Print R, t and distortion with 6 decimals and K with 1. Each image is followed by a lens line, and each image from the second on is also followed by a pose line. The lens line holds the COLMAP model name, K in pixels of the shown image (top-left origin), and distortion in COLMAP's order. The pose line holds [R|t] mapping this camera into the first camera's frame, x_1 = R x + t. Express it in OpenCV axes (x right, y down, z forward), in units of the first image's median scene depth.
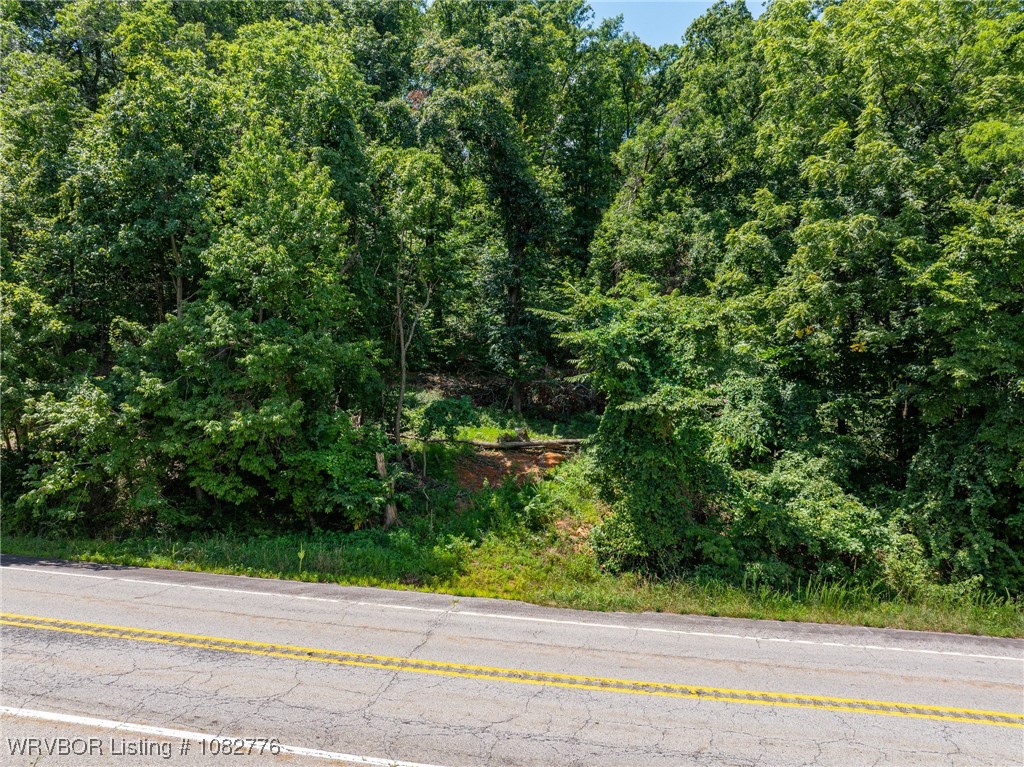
lens RADIAL K [[711.5, 0, 515.0], [0, 711.5, 381.0], [0, 0, 1]] dist [-0.053169, 0.028721]
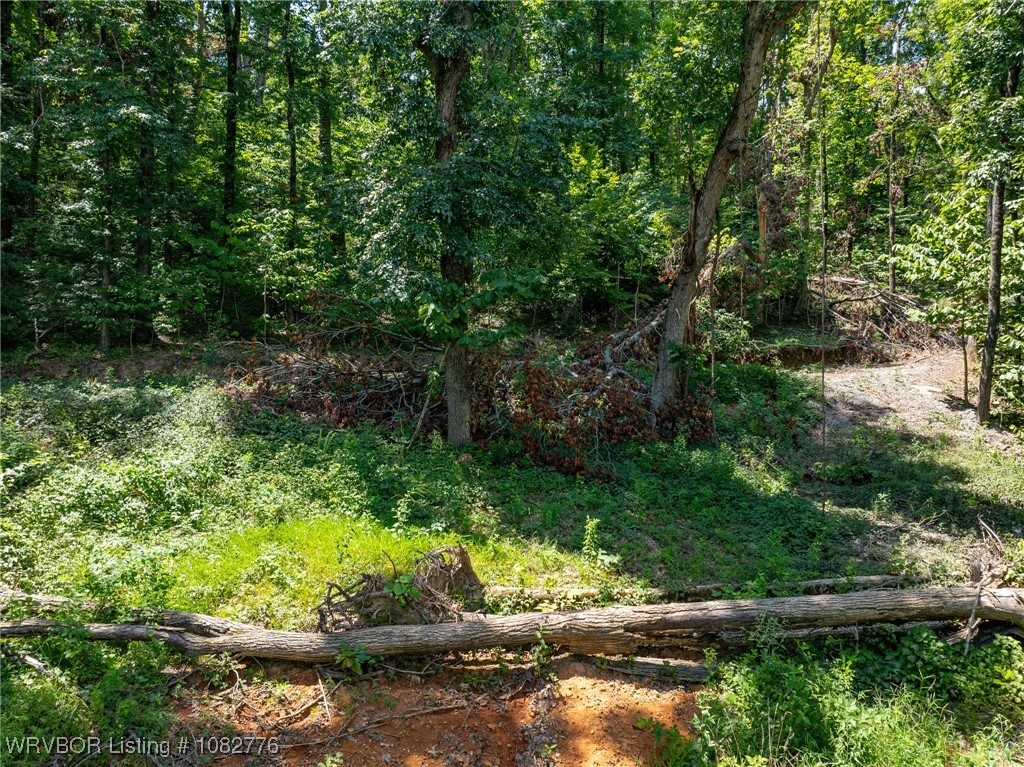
lens RADIAL K [[711.5, 0, 520.5], [0, 711.5, 376.8], [0, 0, 1]] dist [-0.053169, 0.028721]
pose [[0.999461, -0.004885, 0.032459, 0.038987], [0.005109, 0.999964, -0.006831, 0.025470], [-0.032424, 0.006993, 0.999450, 1.202959]]
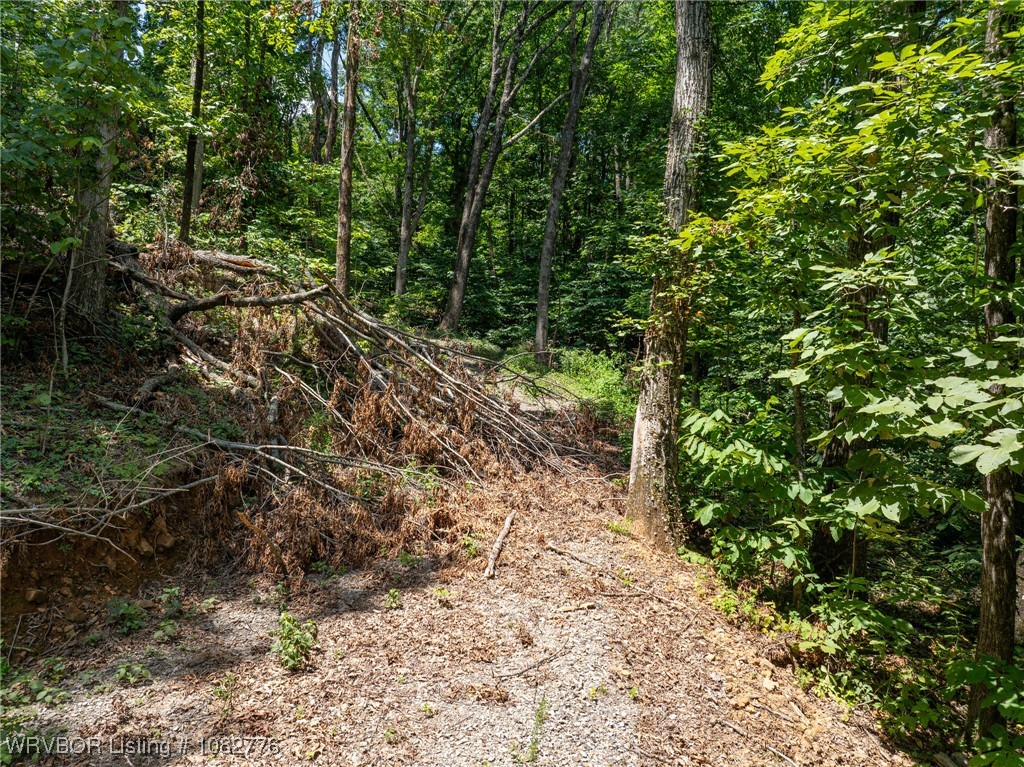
lens RADIAL K [[711.5, 0, 509.4], [0, 711.5, 374.1], [0, 0, 1]] dist [-0.053169, 0.028721]
pose [[0.674269, 0.055895, 0.736367, 0.571347], [-0.008746, 0.997666, -0.067722, -0.065389], [-0.738434, 0.039223, 0.673184, 2.227948]]
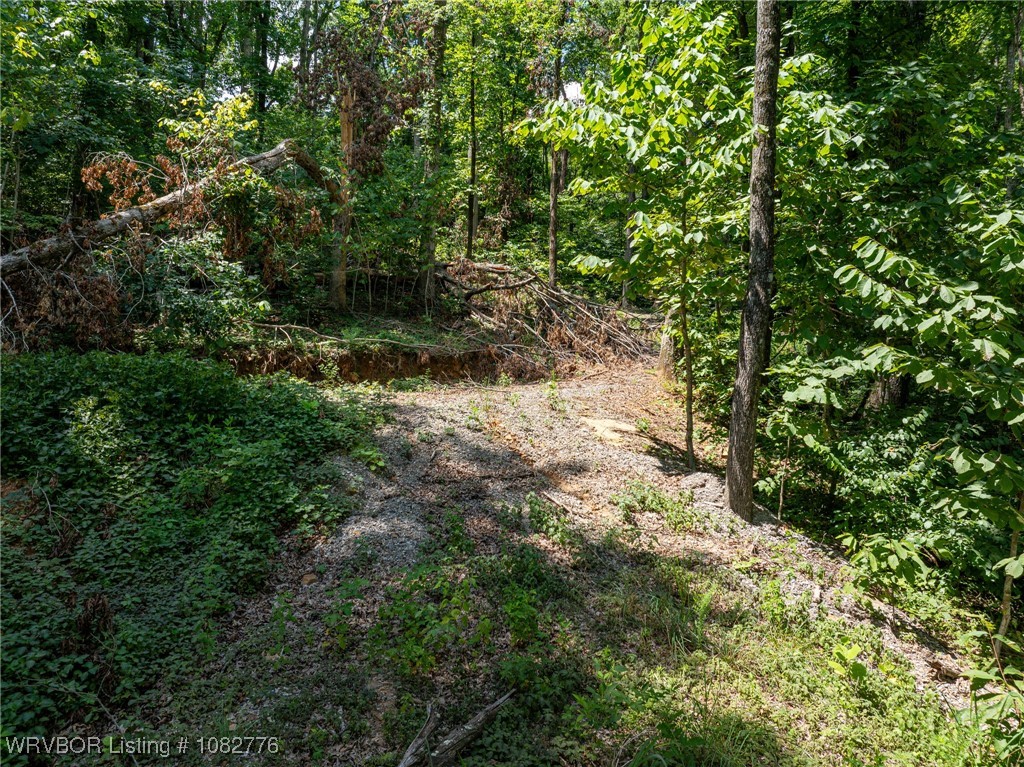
lens RADIAL K [[711.5, 0, 515.8], [0, 711.5, 383.0], [0, 0, 1]] dist [-0.053169, 0.028721]
pose [[0.895793, 0.022389, 0.443907, 0.387523], [-0.002527, 0.998971, -0.045285, 0.031799], [-0.444465, 0.039444, 0.894928, 1.794636]]
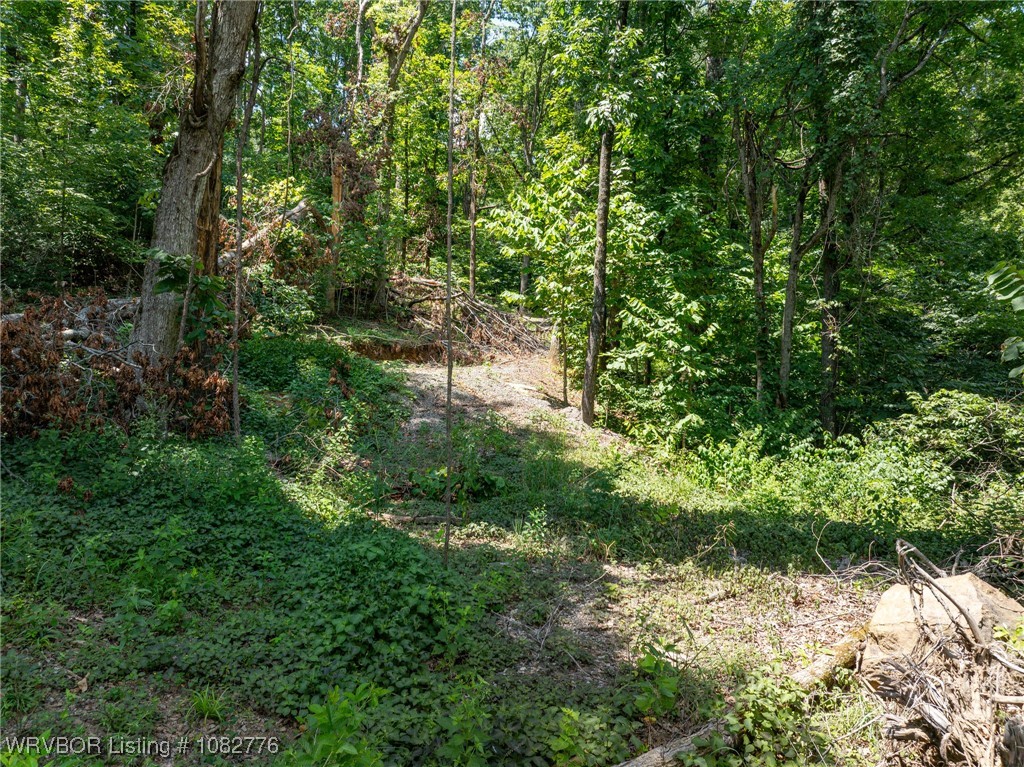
lens RADIAL K [[711.5, 0, 520.2], [0, 711.5, 380.2], [0, 0, 1]] dist [-0.053169, 0.028721]
pose [[0.814954, 0.030508, 0.578722, 0.155374], [-0.003999, 0.998886, -0.047027, 0.072239], [-0.579512, 0.036011, 0.814168, 1.494330]]
